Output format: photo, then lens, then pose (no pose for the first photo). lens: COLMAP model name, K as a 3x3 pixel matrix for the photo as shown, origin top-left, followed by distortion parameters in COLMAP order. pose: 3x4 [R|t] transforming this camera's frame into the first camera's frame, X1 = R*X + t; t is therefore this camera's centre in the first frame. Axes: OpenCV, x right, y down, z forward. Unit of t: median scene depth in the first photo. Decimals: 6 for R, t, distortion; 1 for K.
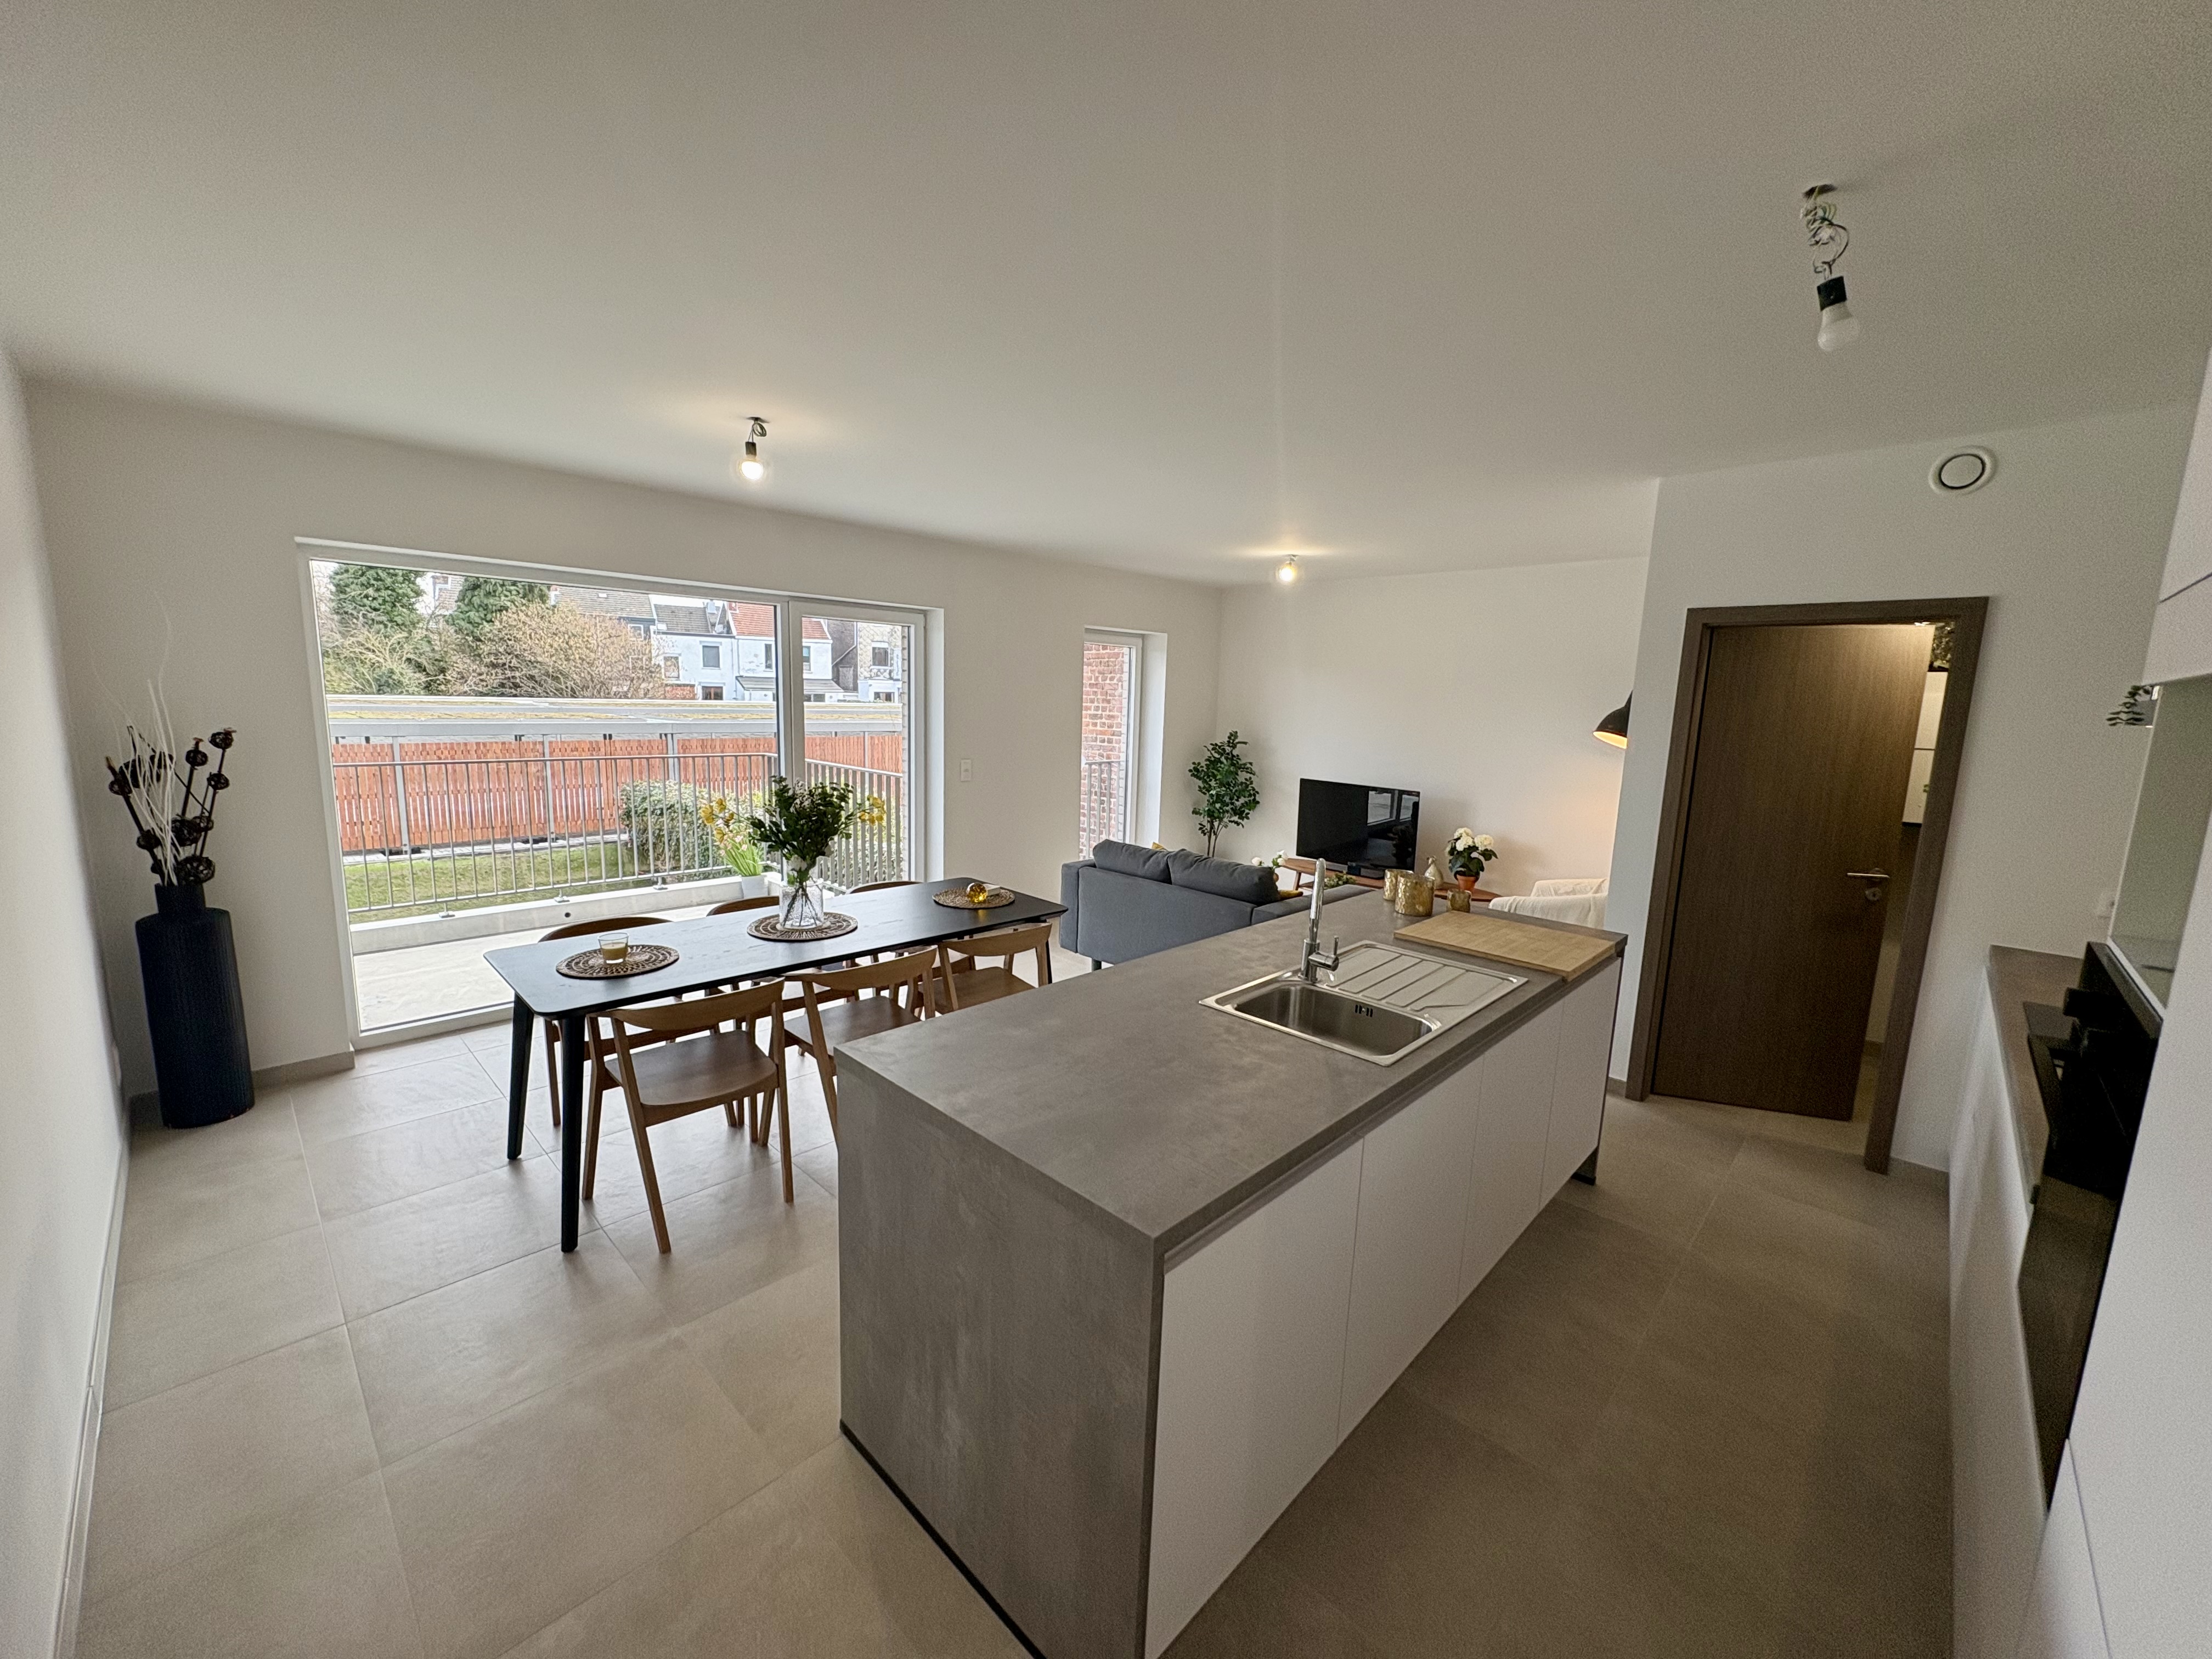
lens RADIAL K [[871.2, 0, 1113.2], [0, 871.2, 835.7], [0, 0, 1]] dist [-0.001926, 0.000102]
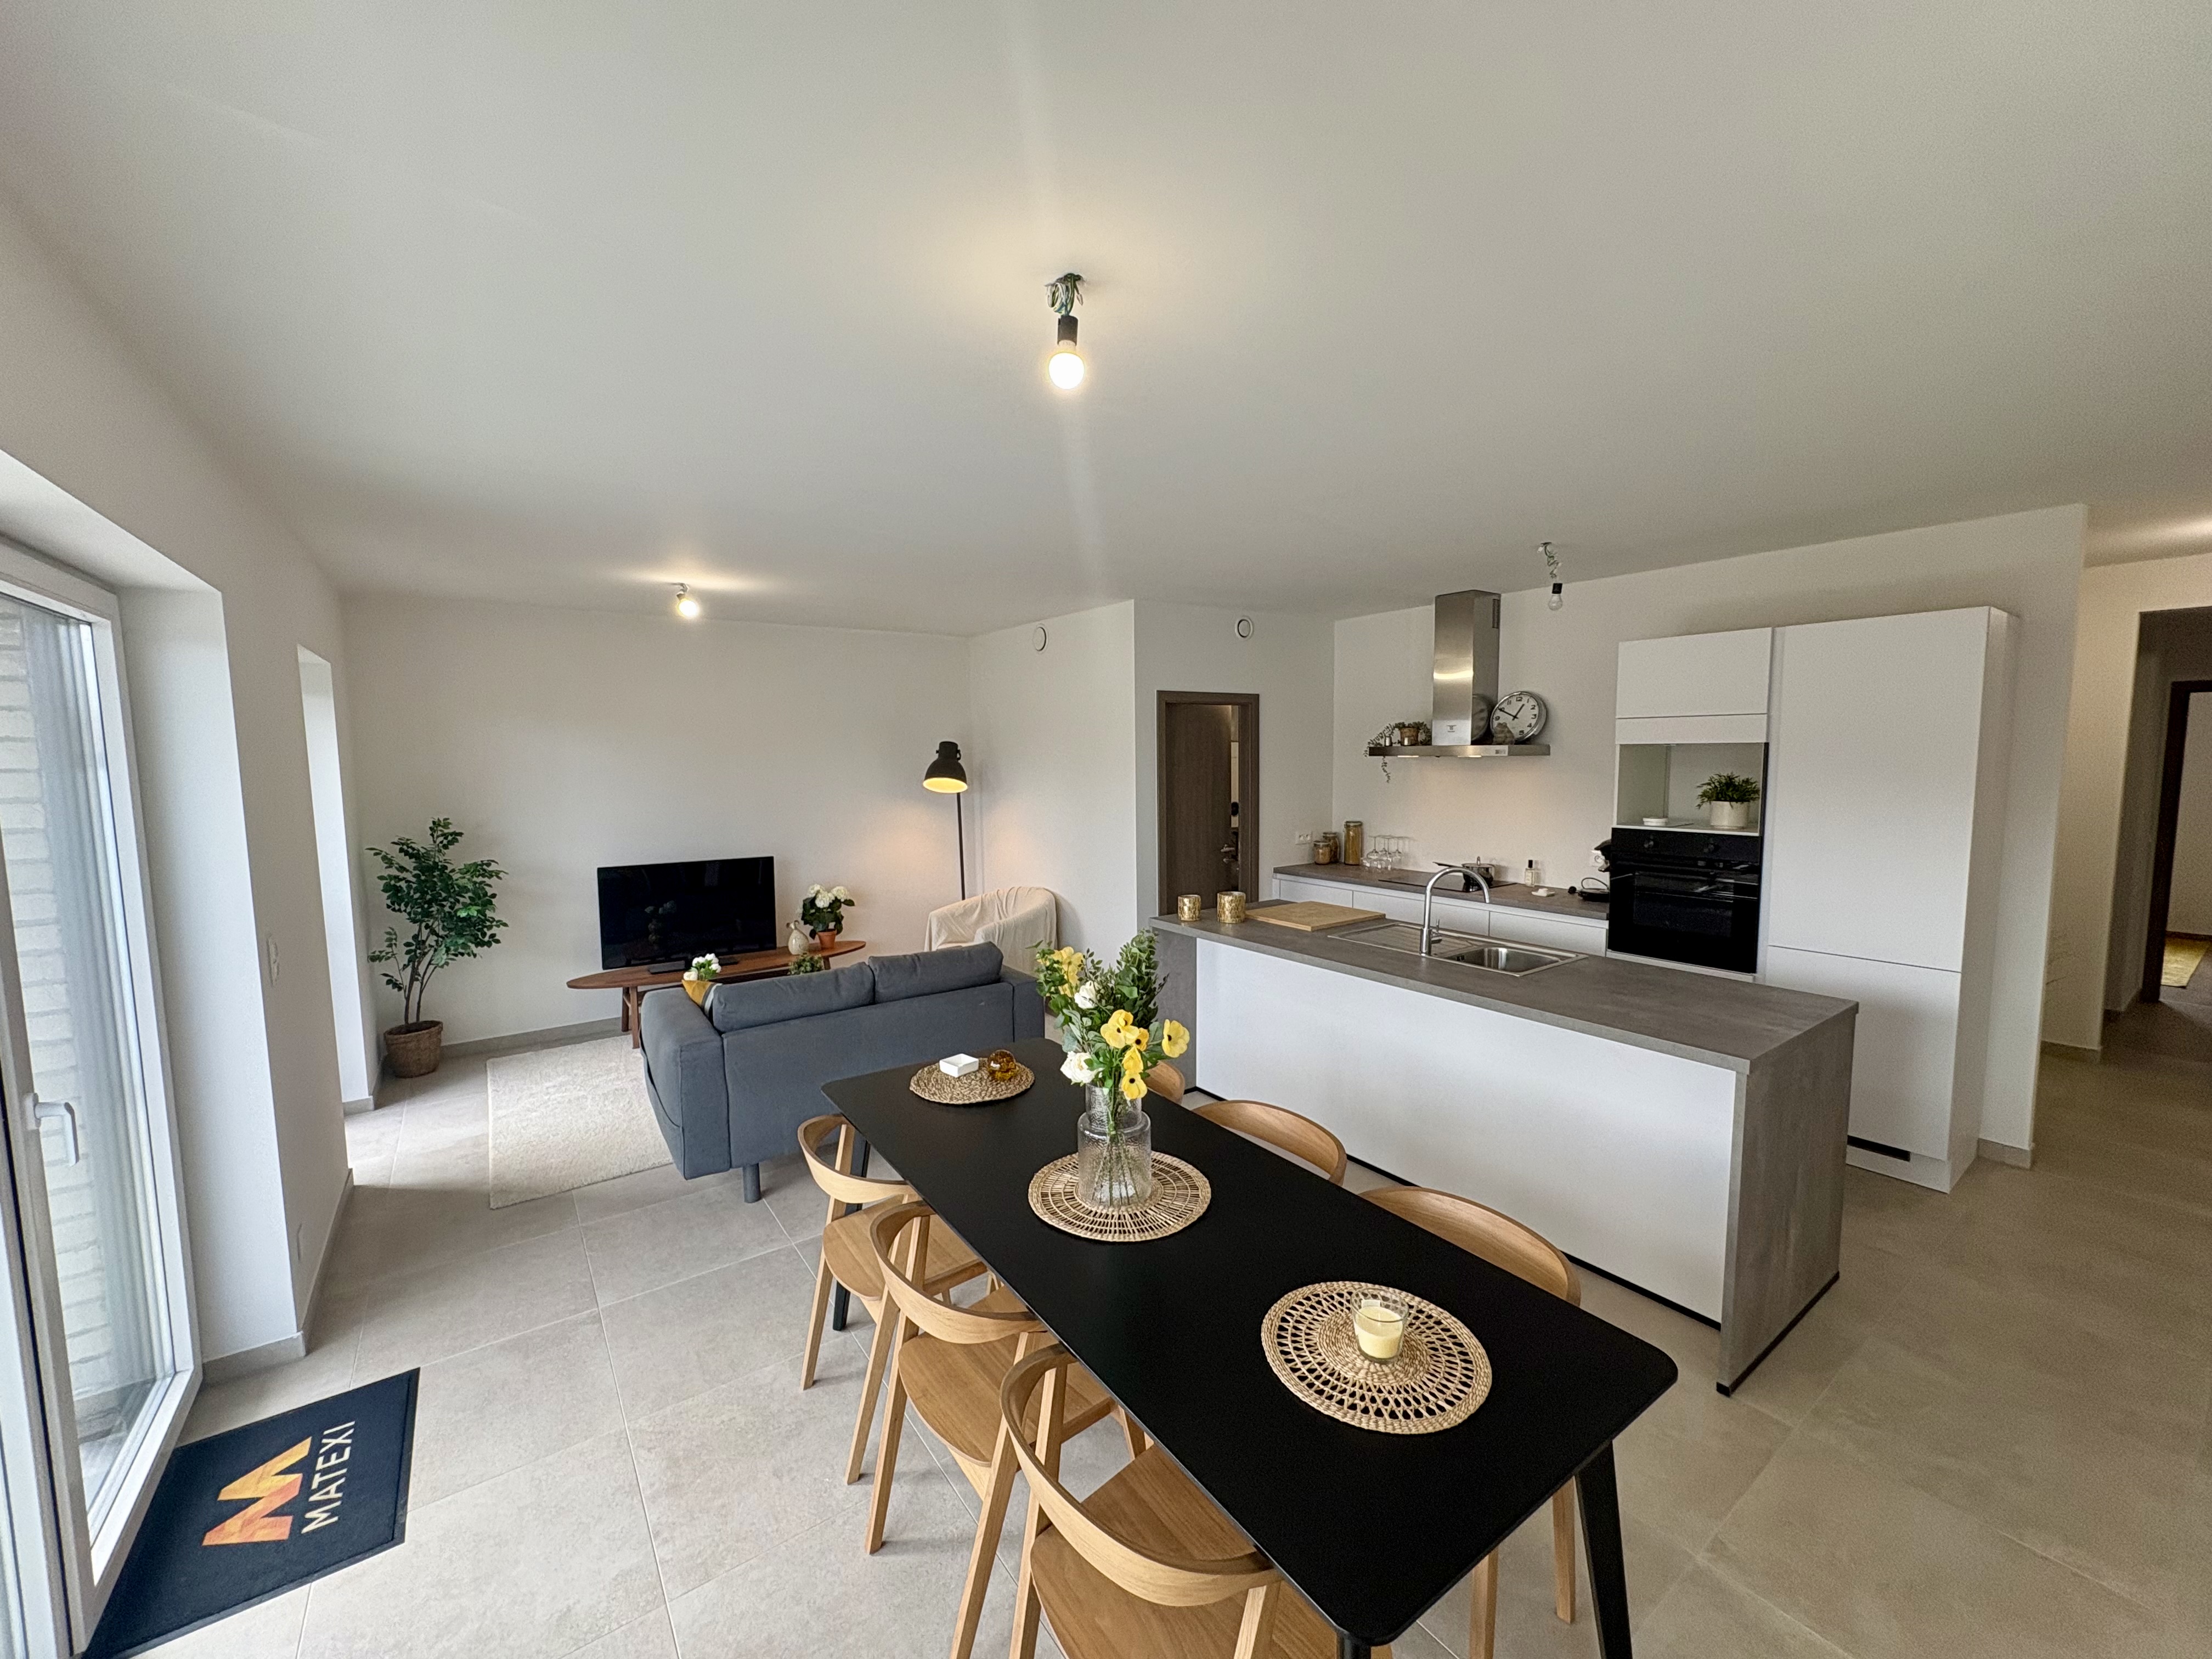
lens RADIAL K [[871.2, 0, 1114.5], [0, 871.2, 821.1], [0, 0, 1]] dist [-0.001926, 0.000102]
pose [[0.181953, -0.114522, 0.976615, -0.123238], [0.172723, 0.981475, 0.082912, -0.025872], [-0.968019, 0.153597, 0.198363, 0.117598]]
